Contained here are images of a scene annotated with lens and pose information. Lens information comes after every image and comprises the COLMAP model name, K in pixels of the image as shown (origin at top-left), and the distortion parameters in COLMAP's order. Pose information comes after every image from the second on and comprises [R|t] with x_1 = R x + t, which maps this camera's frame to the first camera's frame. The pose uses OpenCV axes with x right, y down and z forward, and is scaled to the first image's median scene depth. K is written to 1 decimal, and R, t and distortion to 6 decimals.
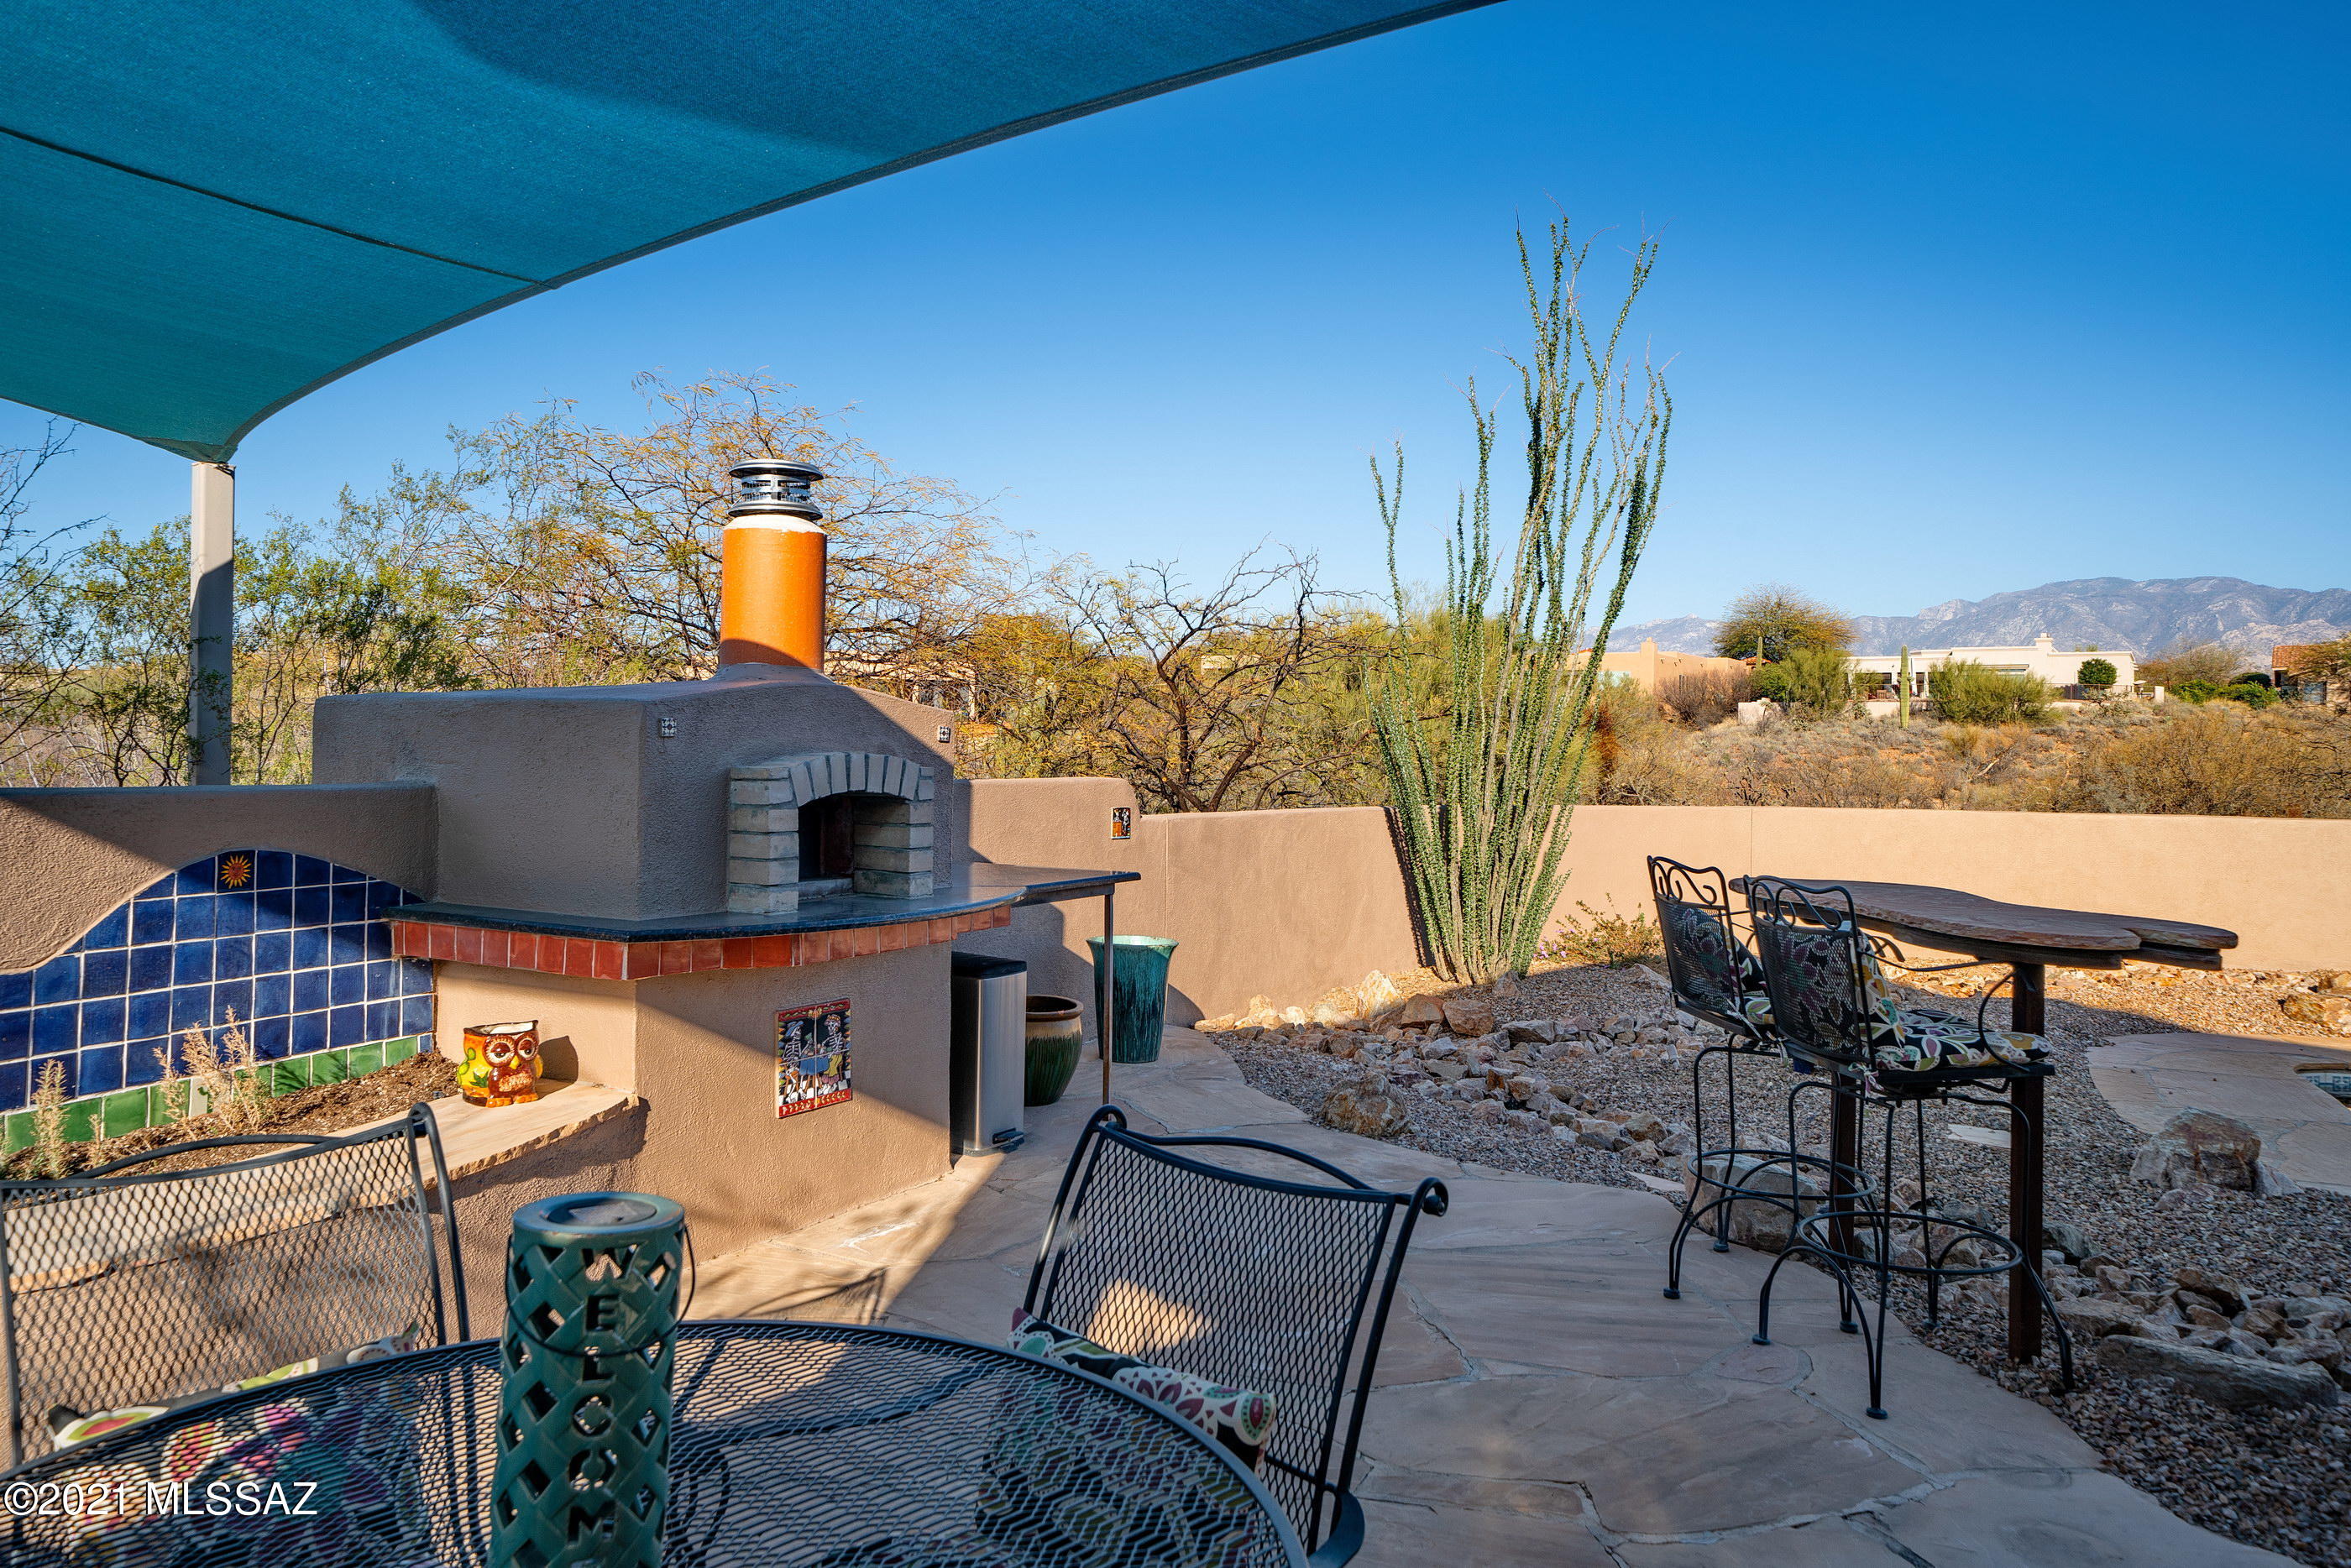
lens RADIAL K [[1567.5, 0, 1169.0], [0, 1567.5, 761.6], [0, 0, 1]] dist [-0.001670, 0.003447]
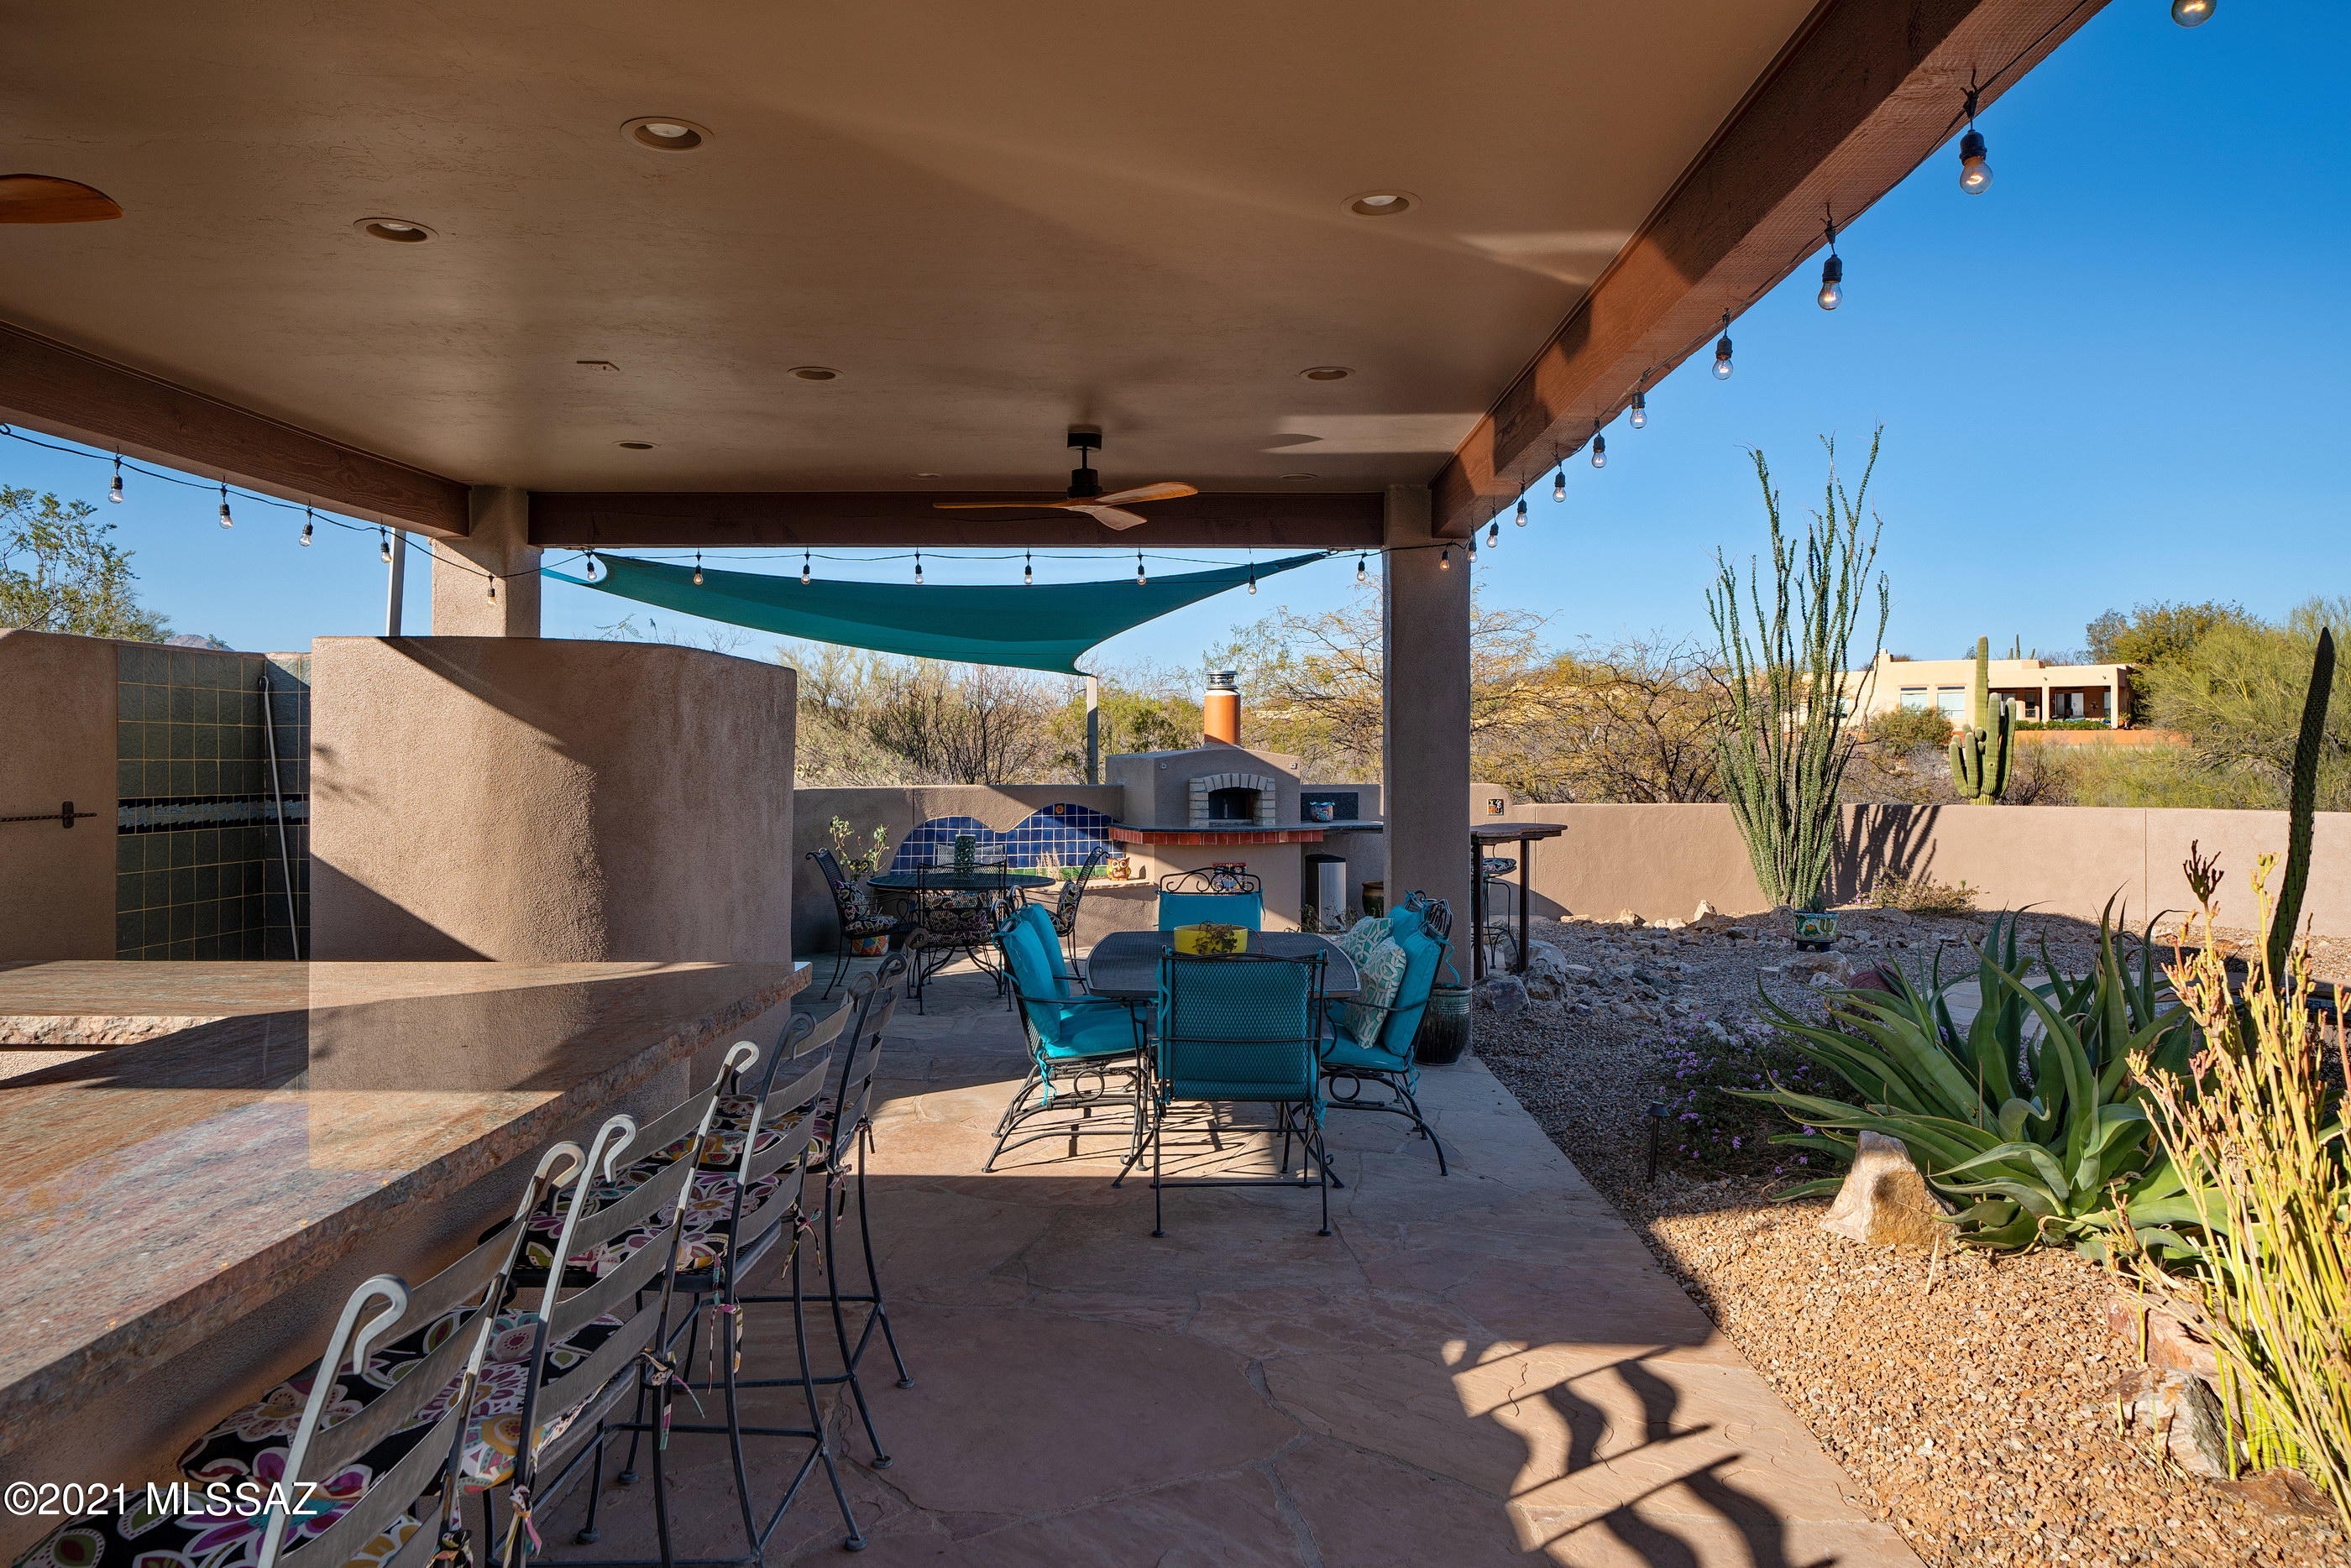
lens RADIAL K [[1557.5, 0, 1170.6], [0, 1557.5, 776.1], [0, 0, 1]] dist [0.000560, 0.000053]
pose [[0.744758, -0.005626, -0.667311, 1.689617], [0.005095, 0.999983, -0.002744, 0.006266], [0.667316, -0.001357, 0.744774, -1.252132]]
